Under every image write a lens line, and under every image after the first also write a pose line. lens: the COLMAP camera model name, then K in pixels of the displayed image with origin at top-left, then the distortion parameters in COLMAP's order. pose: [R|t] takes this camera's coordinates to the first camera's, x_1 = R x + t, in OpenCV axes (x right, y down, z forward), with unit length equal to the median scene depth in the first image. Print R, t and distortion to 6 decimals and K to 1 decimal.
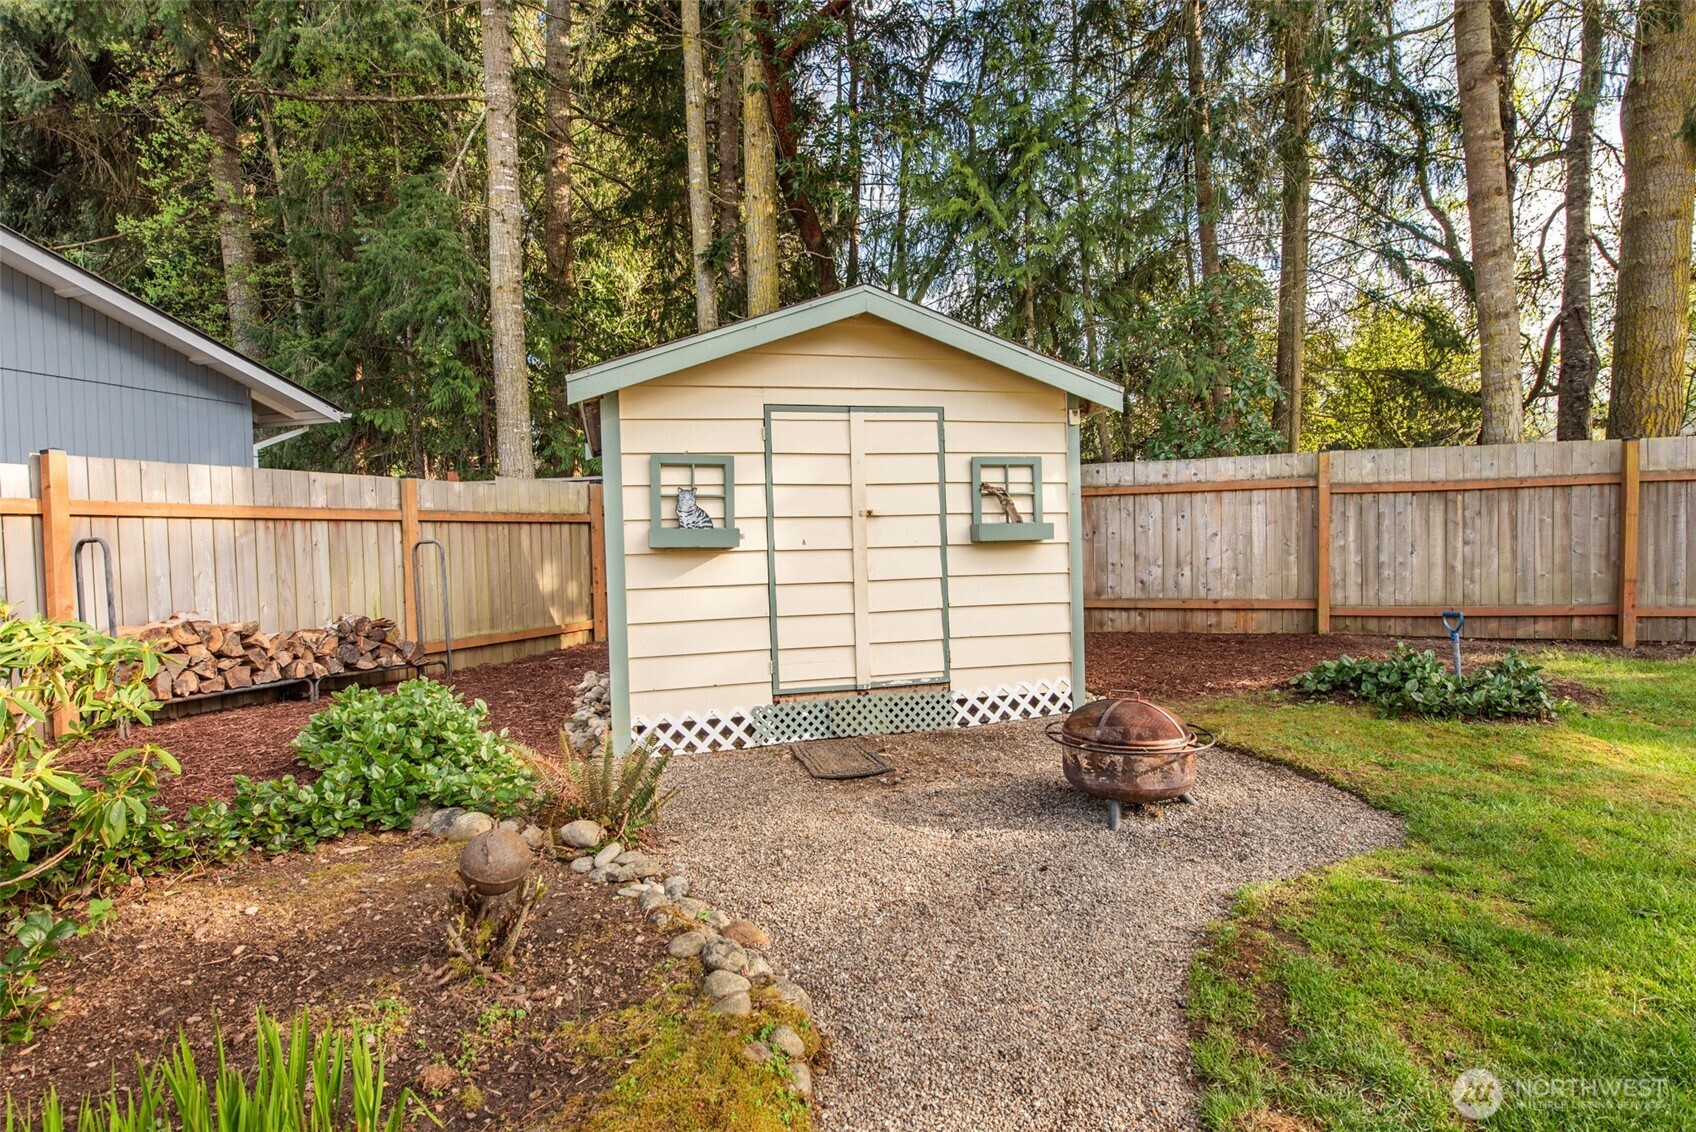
lens RADIAL K [[892.7, 0, 848.2], [0, 892.7, 561.5], [0, 0, 1]] dist [0.002390, -0.000414]
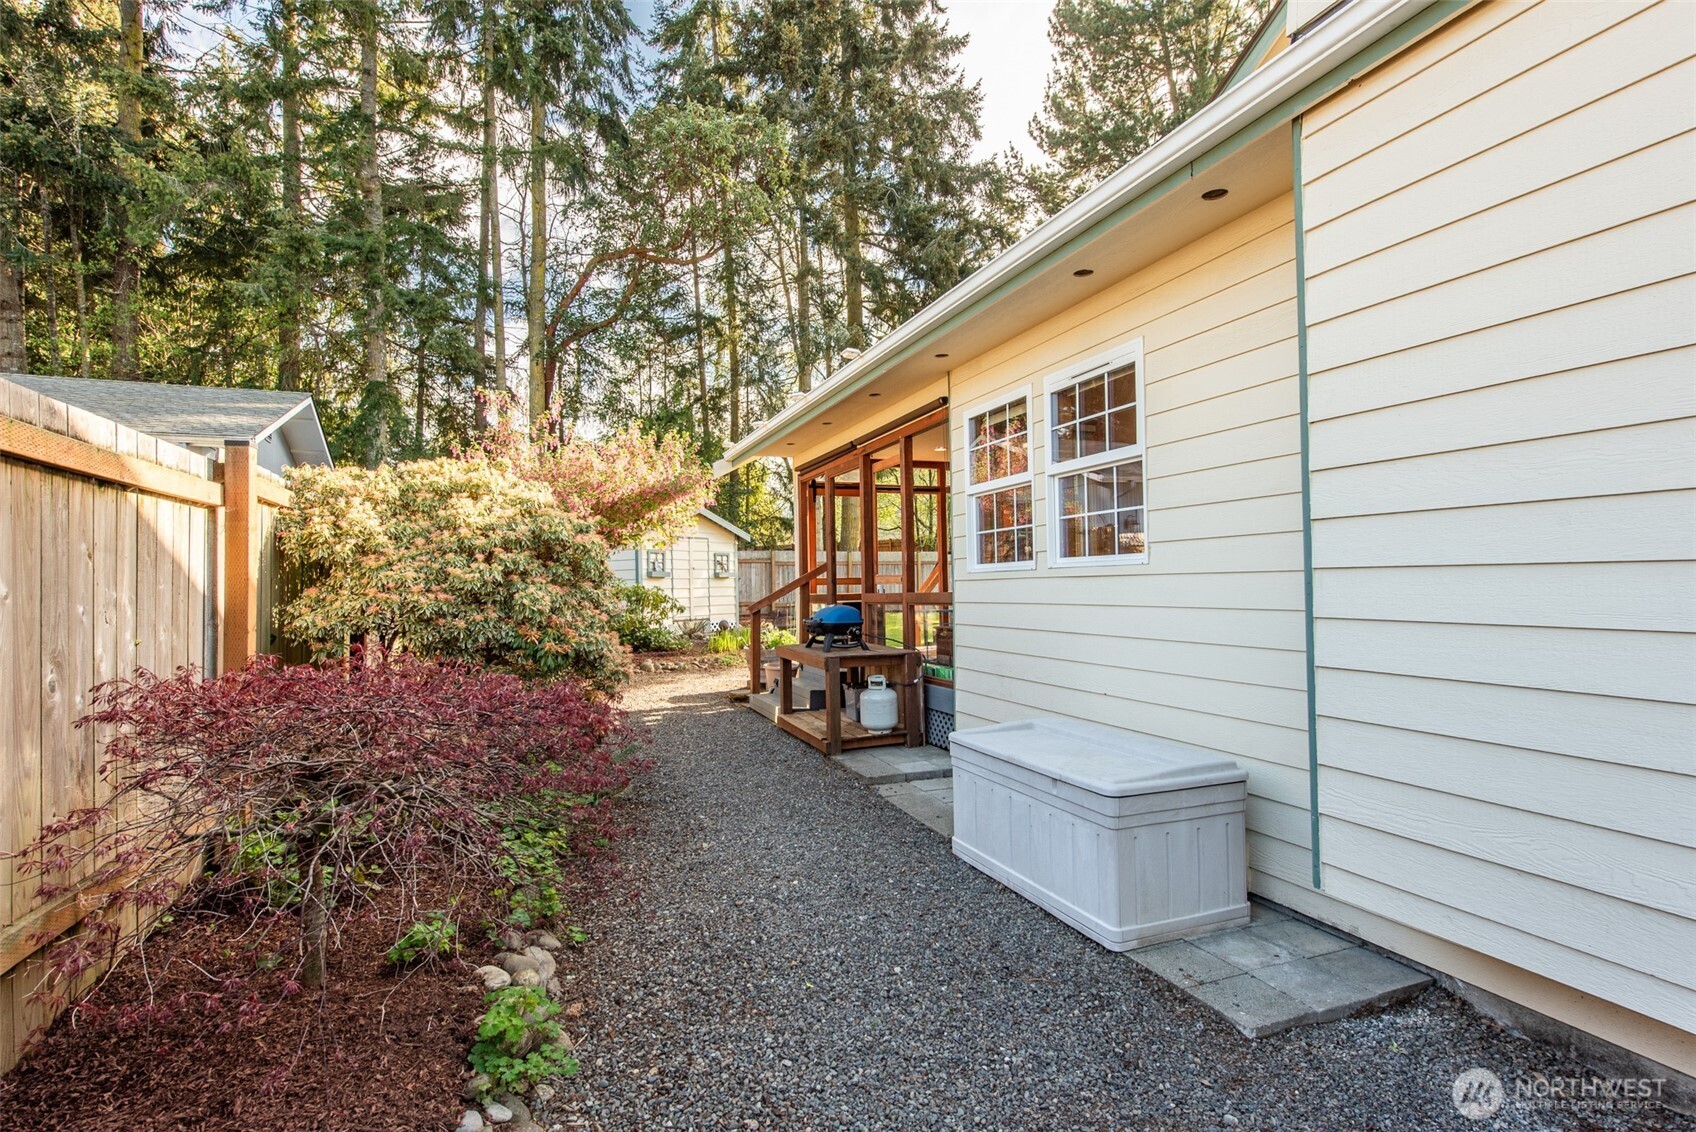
lens RADIAL K [[841.2, 0, 855.2], [0, 841.2, 565.2], [0, 0, 1]] dist [0.001934, -0.000396]
pose [[0.735565, 0.029014, 0.676833, -1.659041], [0.010915, 0.998445, -0.054664, 0.114873], [-0.677366, 0.047597, 0.734104, -1.744956]]
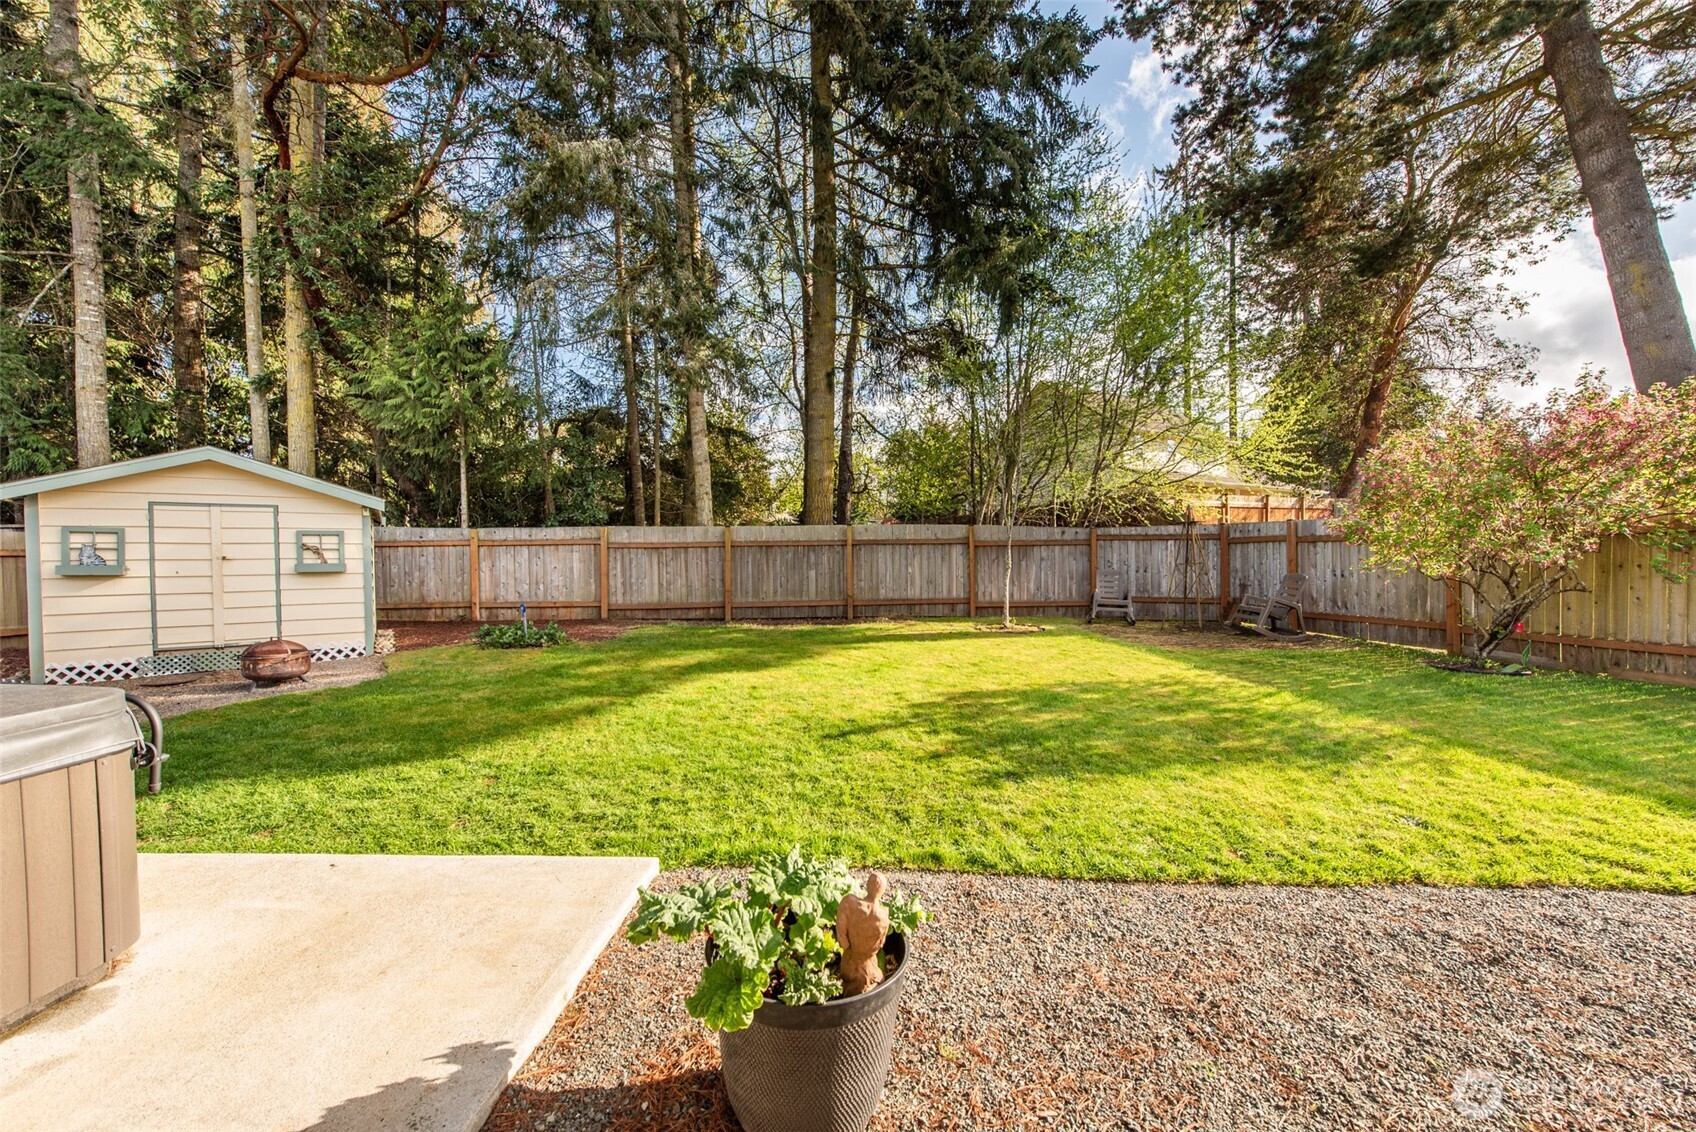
lens RADIAL K [[663.8, 0, 848.0], [0, 663.8, 566.0], [0, 0, 1]] dist [0.010837, -0.005491]
pose [[0.936819, 0.009759, 0.349678, 0.779352], [-0.002786, 0.999787, -0.020437, -0.009478], [-0.349803, 0.018171, 0.936647, -0.845592]]
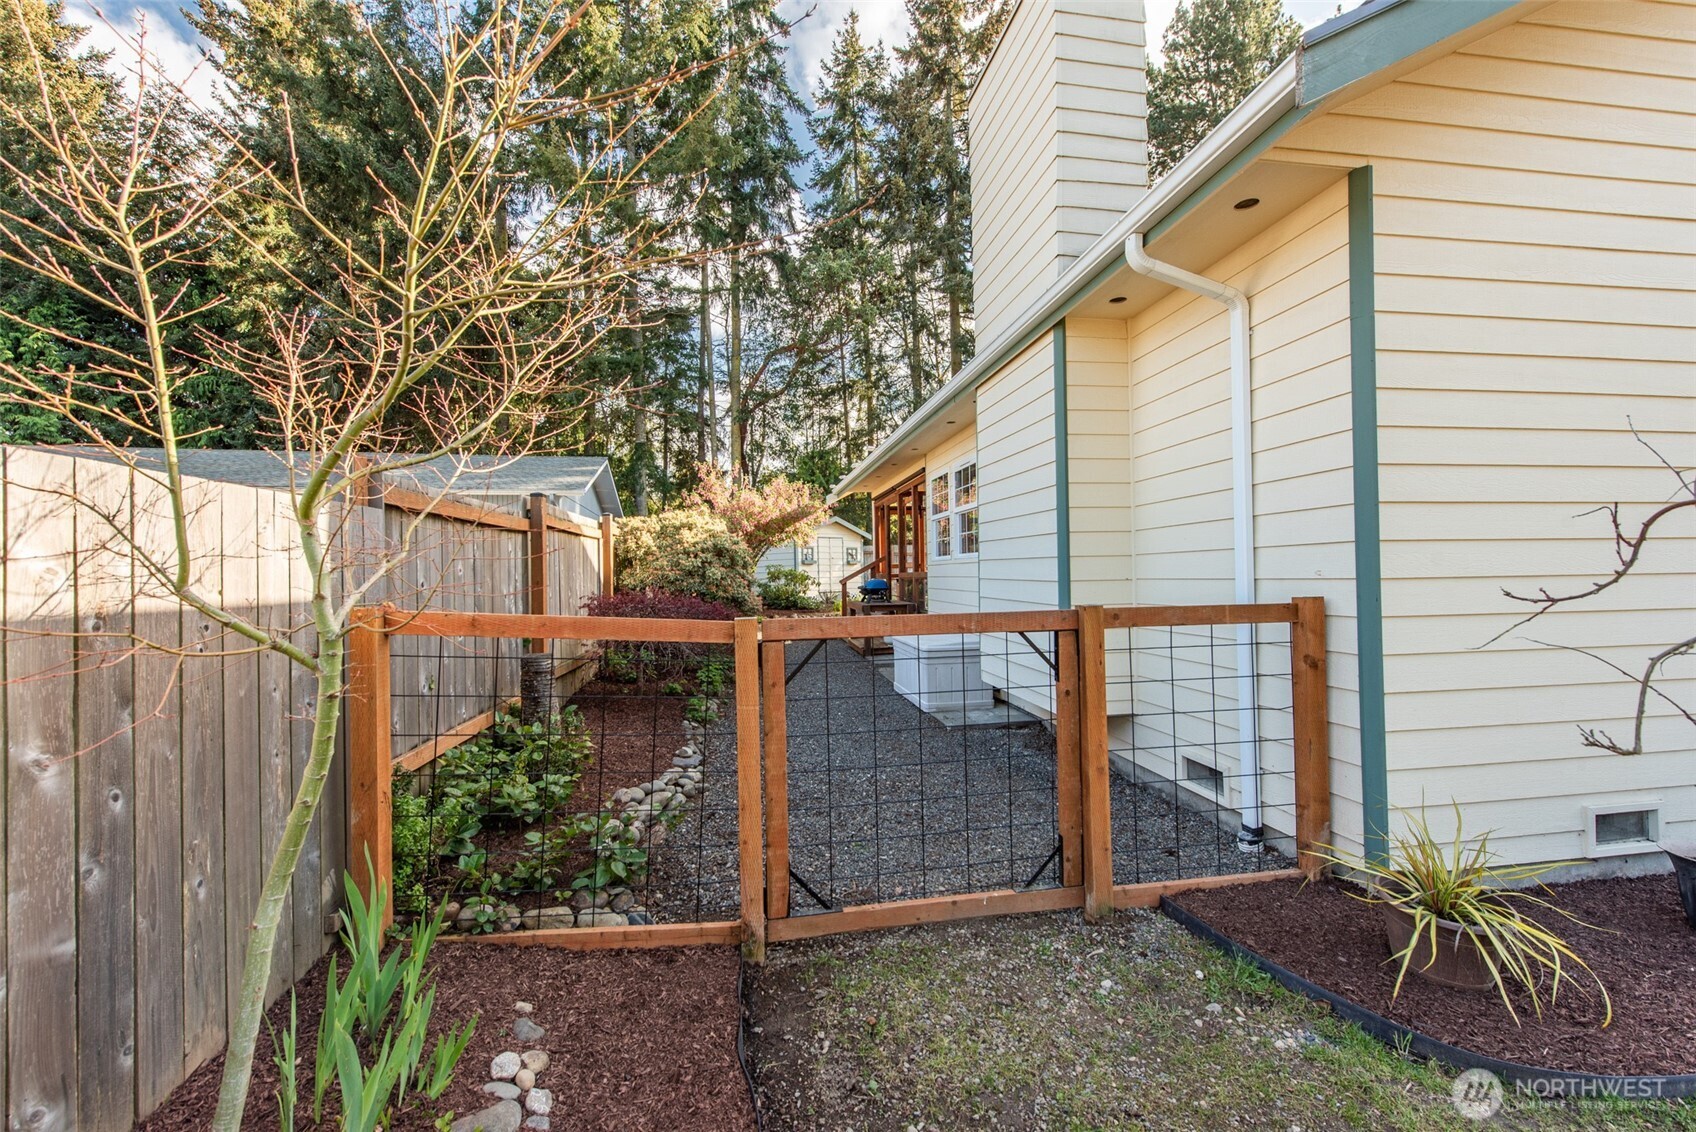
lens RADIAL K [[663.8, 0, 848.0], [0, 663.8, 566.0], [0, 0, 1]] dist [0.010837, -0.005491]
pose [[0.859978, 0.014883, 0.510114, -1.820676], [0.005531, 0.999244, -0.038477, 0.139065], [-0.510301, 0.035911, 0.859246, -2.309445]]
